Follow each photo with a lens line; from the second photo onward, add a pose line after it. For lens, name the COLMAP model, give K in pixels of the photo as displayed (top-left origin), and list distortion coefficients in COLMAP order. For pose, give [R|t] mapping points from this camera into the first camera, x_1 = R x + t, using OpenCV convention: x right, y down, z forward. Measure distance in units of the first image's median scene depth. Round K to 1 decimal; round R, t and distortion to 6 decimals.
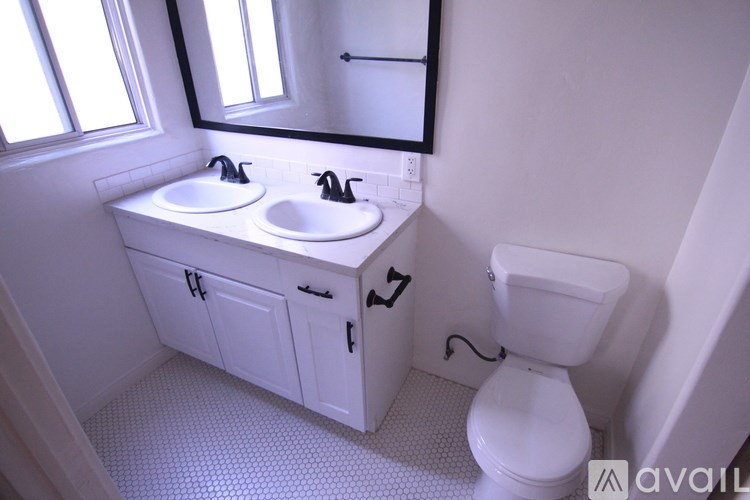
lens RADIAL K [[380.1, 0, 379.4], [0, 380.1, 248.0], [0, 0, 1]] dist [-0.007942, -0.010515]
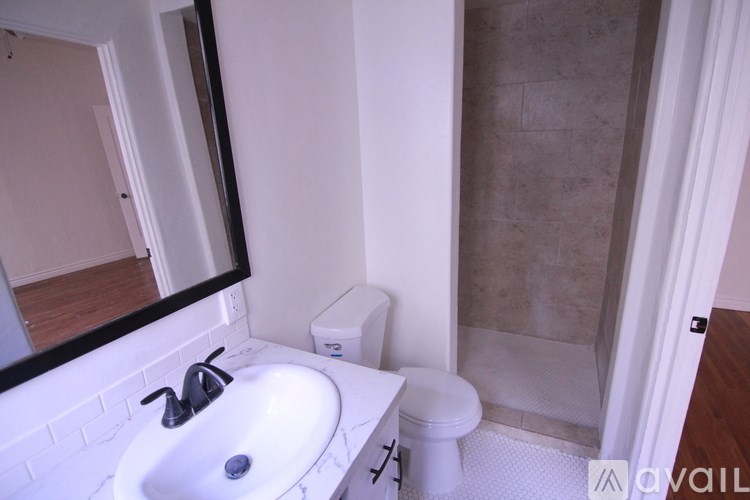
lens RADIAL K [[380.1, 0, 379.4], [0, 380.1, 248.0], [0, 0, 1]] dist [-0.007942, -0.010515]
pose [[0.001644, -0.292125, 0.956379, -0.648173], [0.510671, 0.822518, 0.250359, -0.358207], [-0.859775, 0.487983, 0.150531, 0.579894]]
